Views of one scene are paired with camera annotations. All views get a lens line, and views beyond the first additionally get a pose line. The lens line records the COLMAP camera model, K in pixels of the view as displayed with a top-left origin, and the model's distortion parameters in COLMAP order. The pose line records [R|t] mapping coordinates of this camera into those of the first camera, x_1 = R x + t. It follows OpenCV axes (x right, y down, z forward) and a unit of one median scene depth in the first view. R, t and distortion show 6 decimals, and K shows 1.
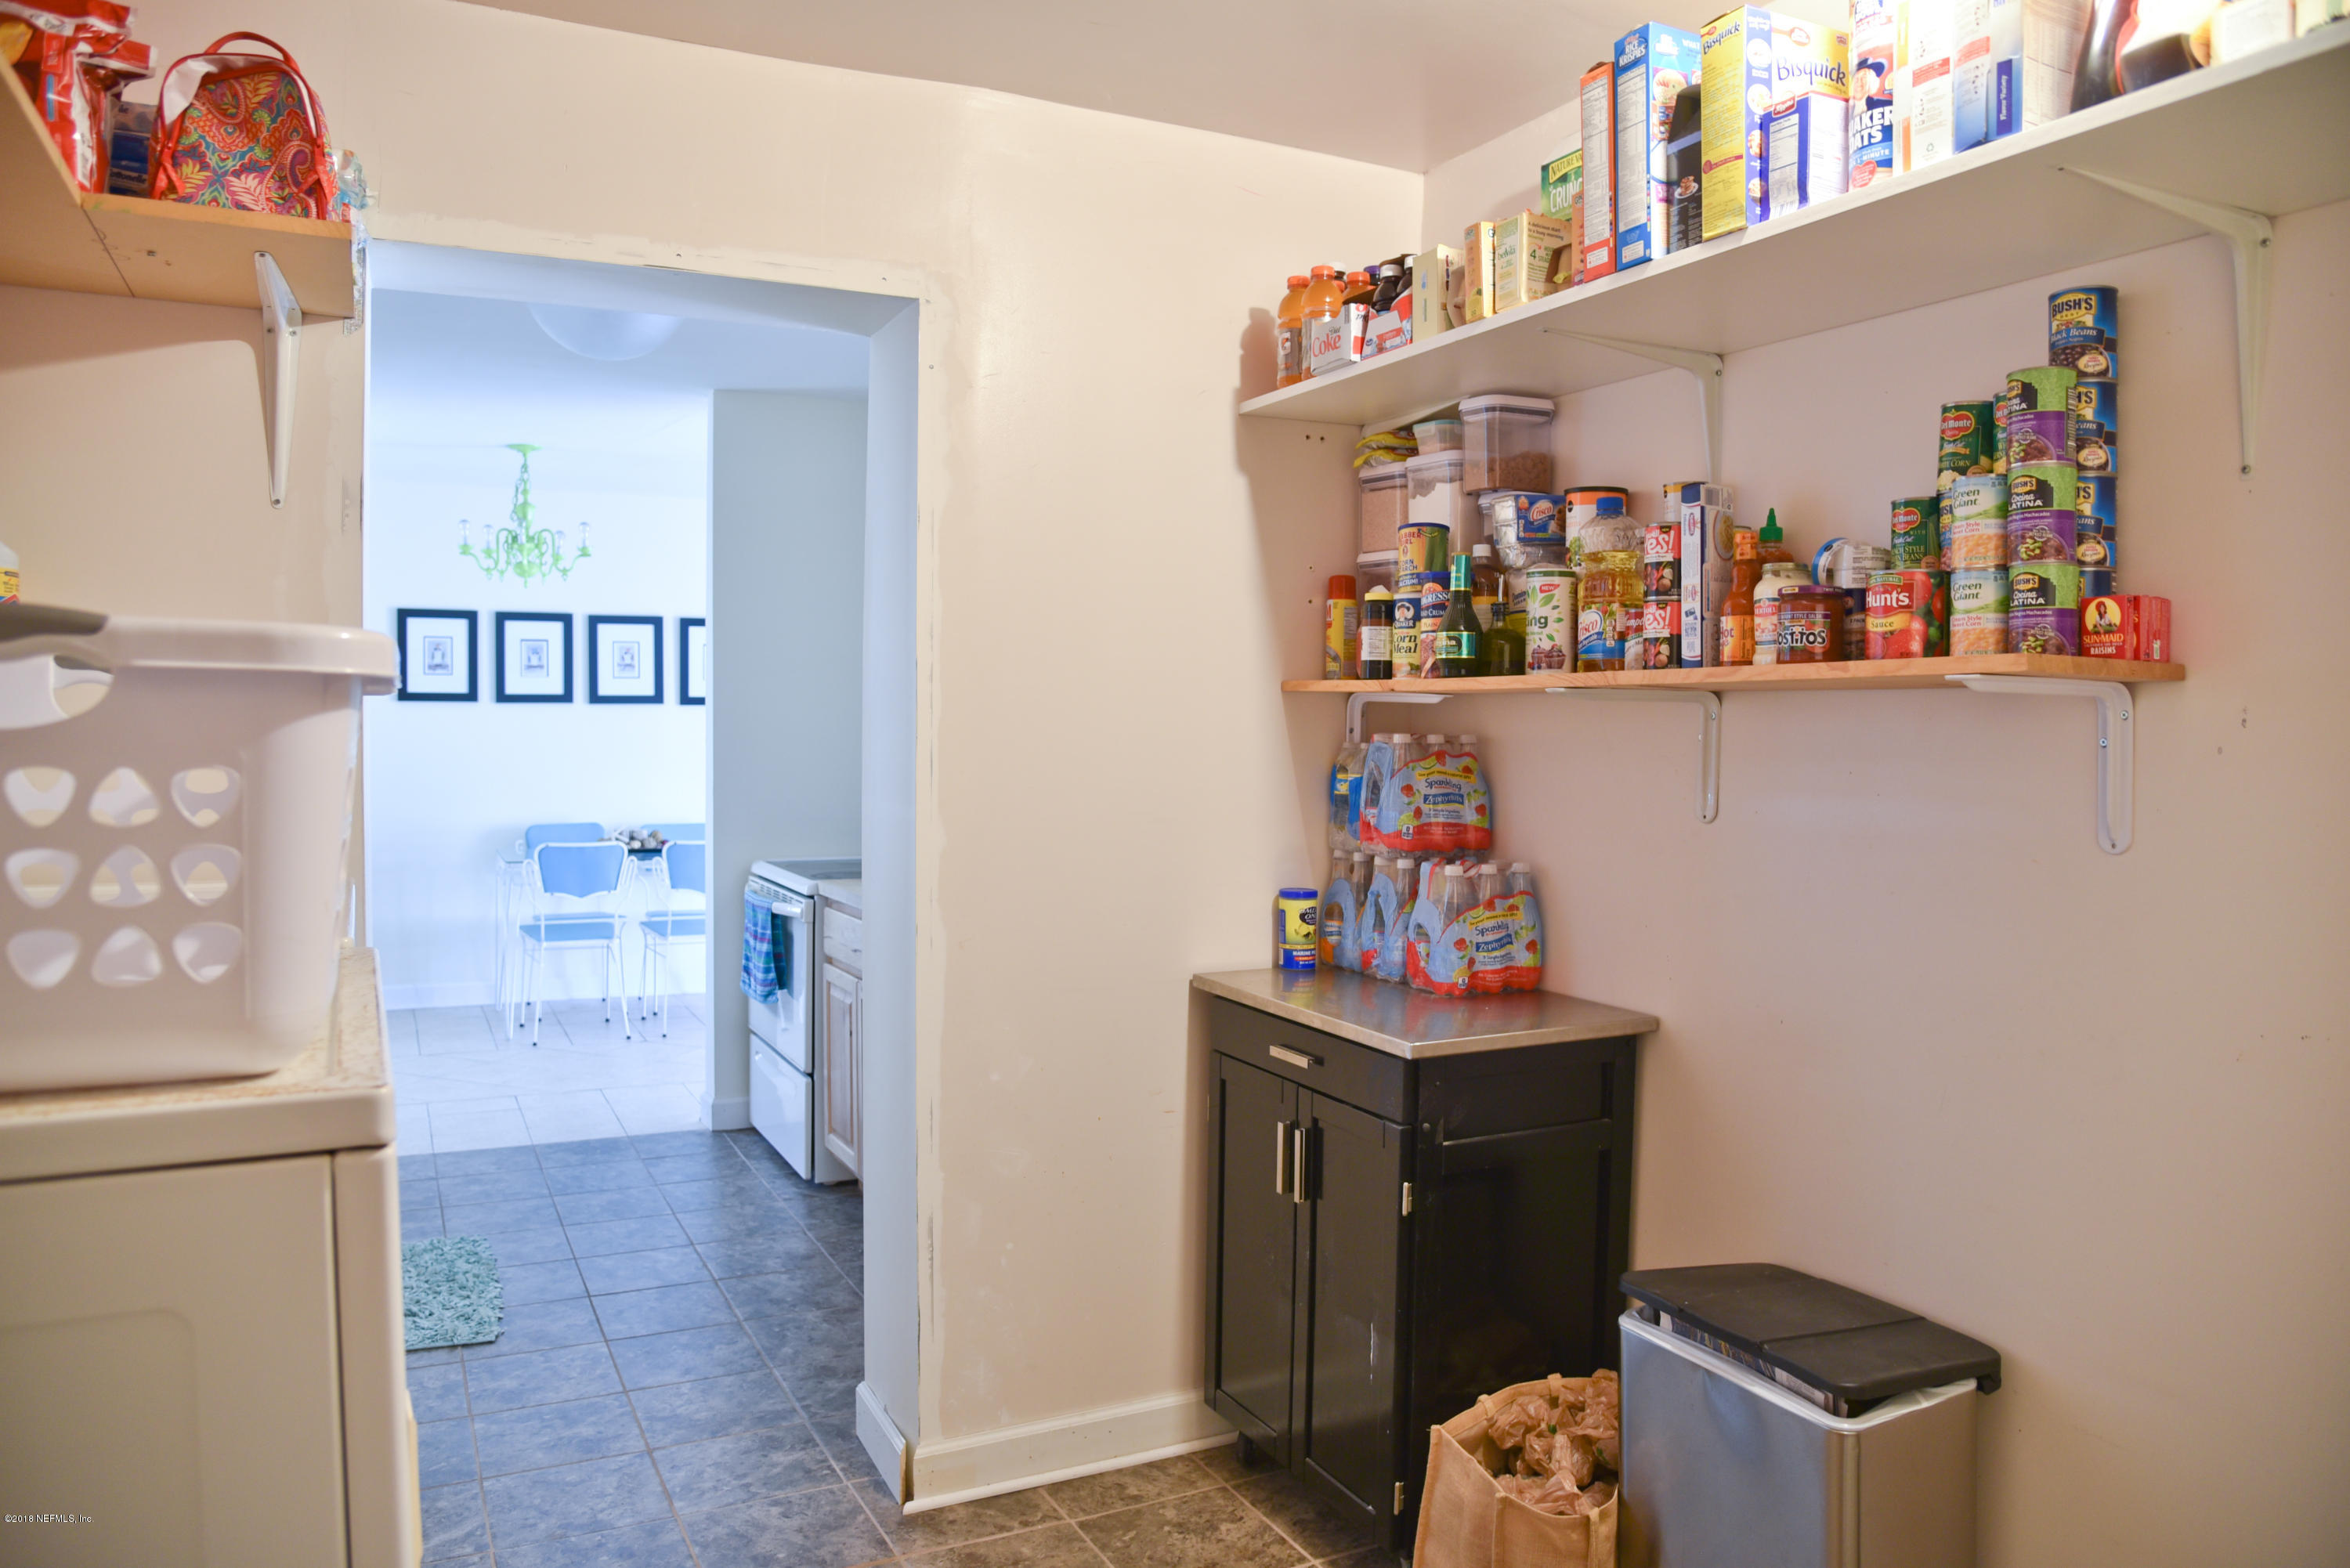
lens RADIAL K [[1611.3, 0, 1154.4], [0, 1611.3, 798.4], [0, 0, 1]] dist [-0.124311, 0.074040]
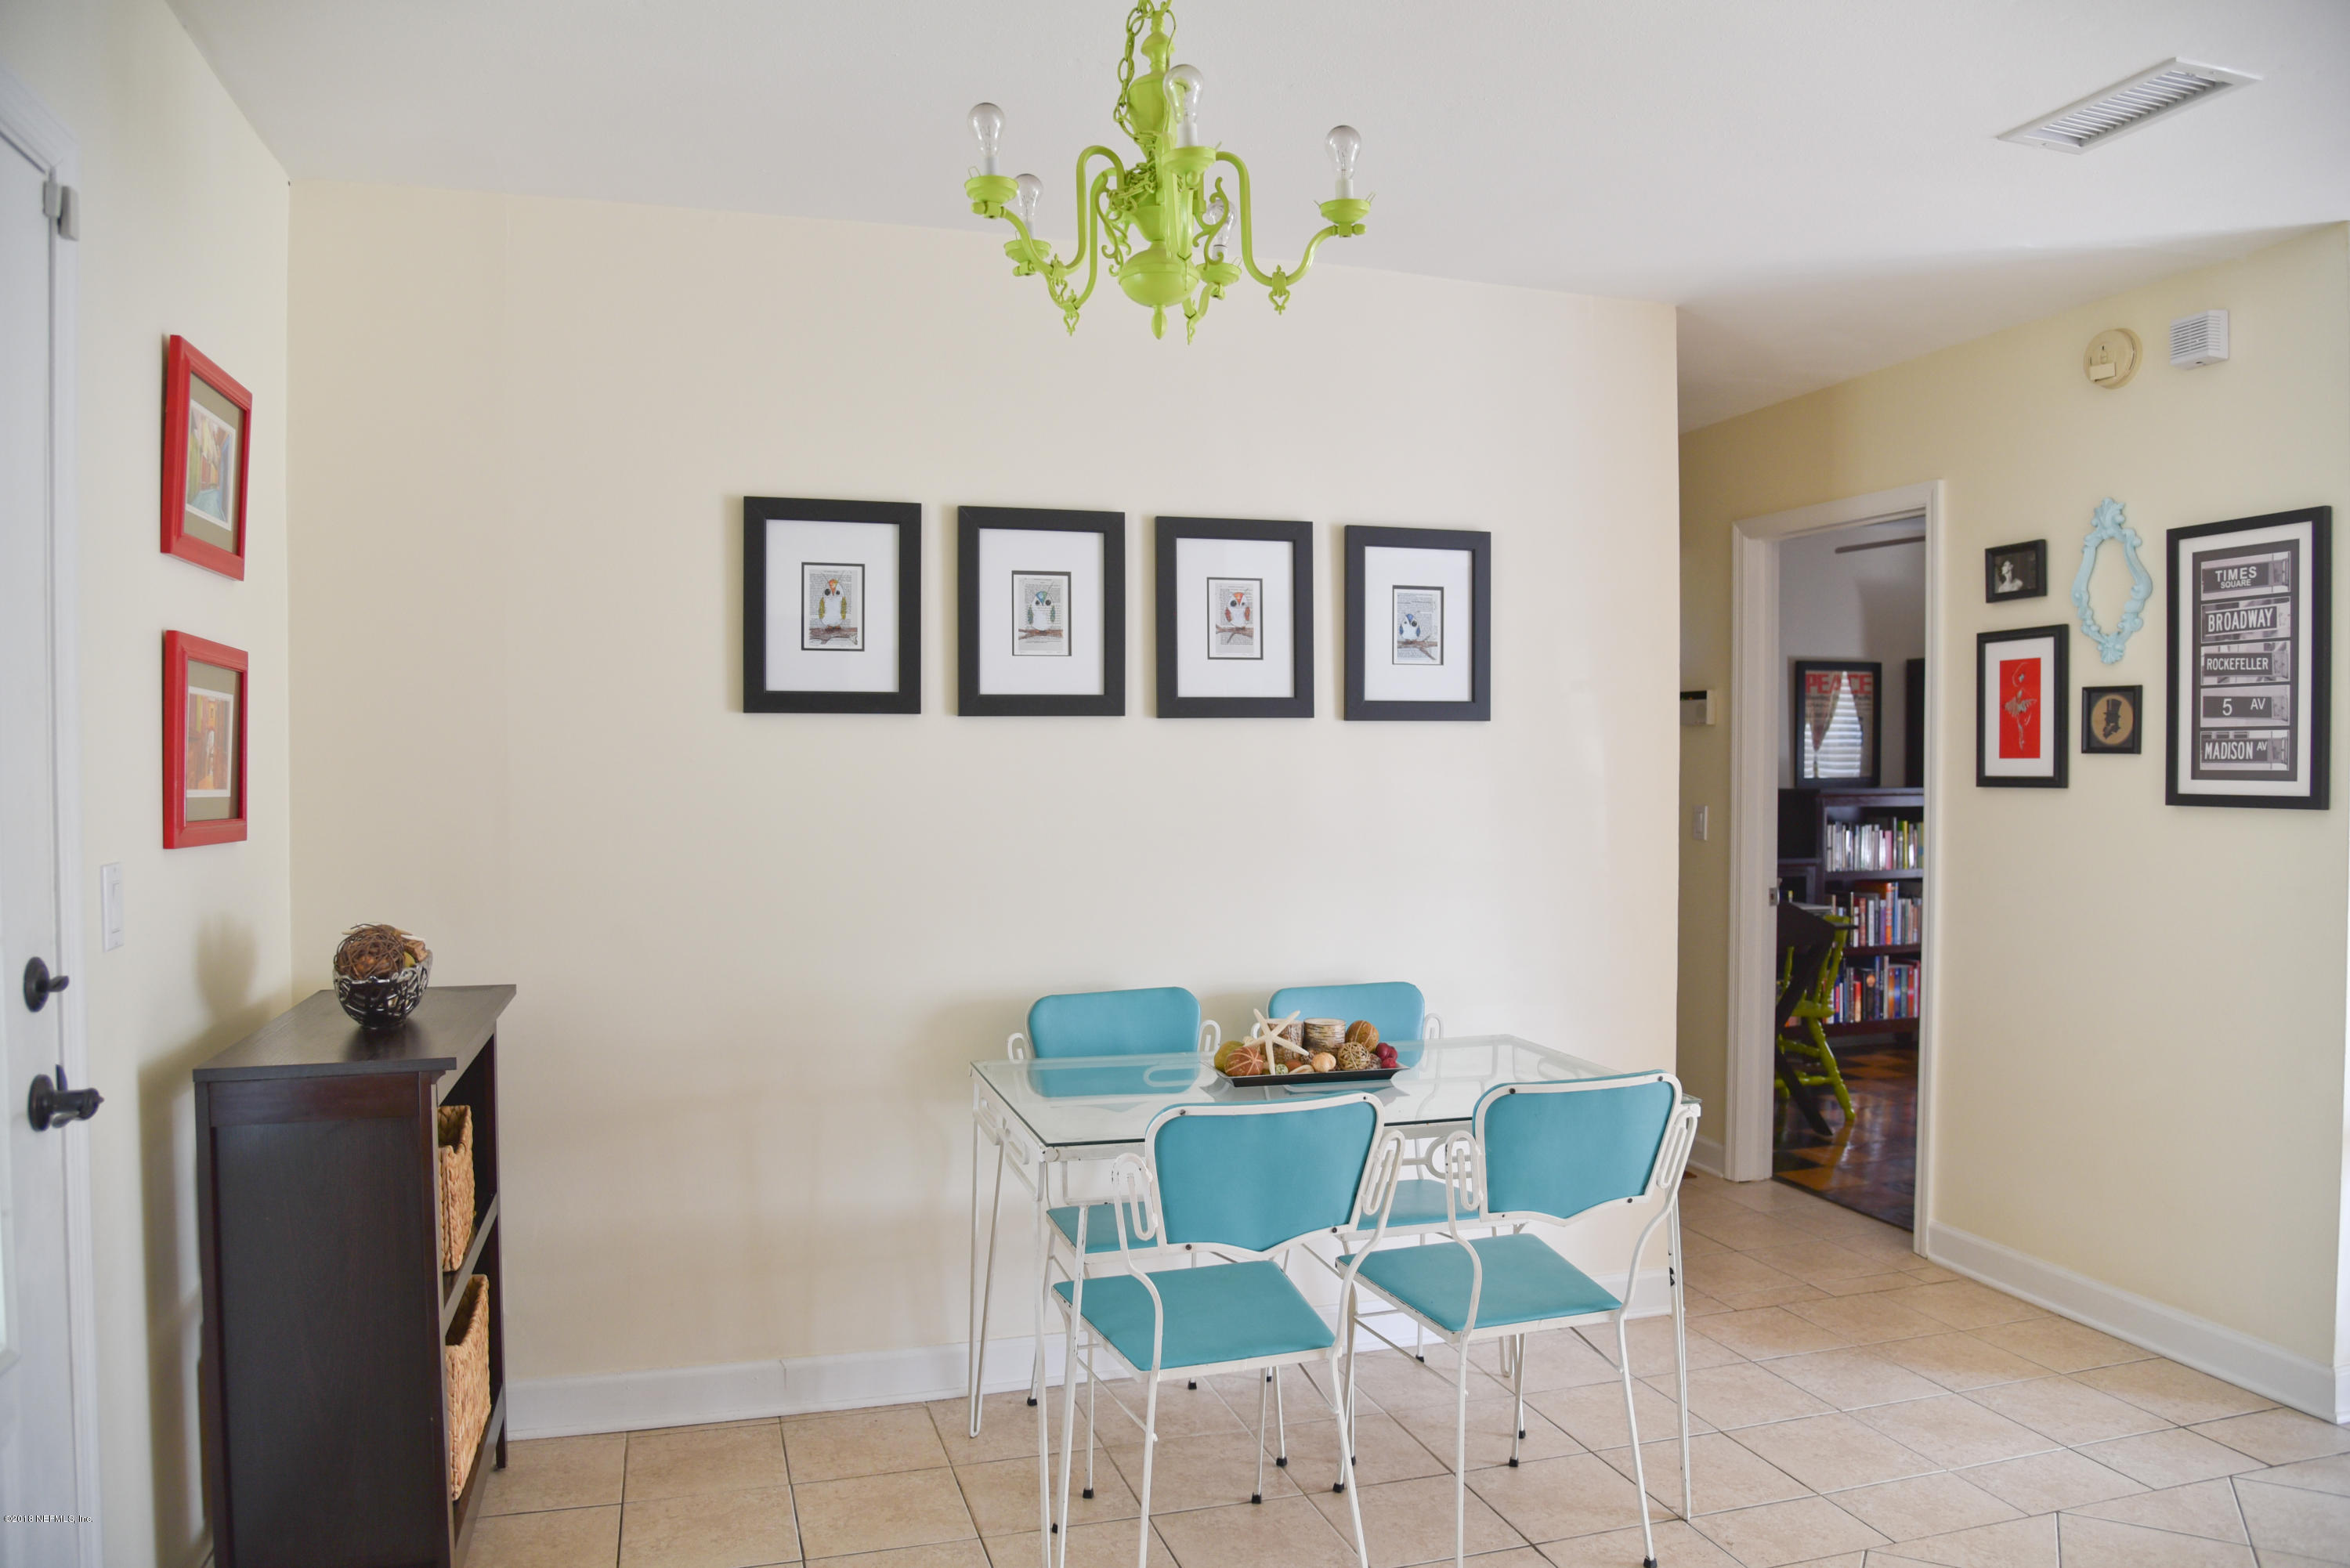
lens RADIAL K [[1618.7, 0, 1165.4], [0, 1618.7, 790.0], [0, 0, 1]] dist [-0.121942, 0.077010]
pose [[0.986199, -0.007800, -0.165380, -0.285138], [0.002676, 0.999510, -0.031182, -0.025614], [0.165542, 0.030309, 0.985737, 0.566288]]
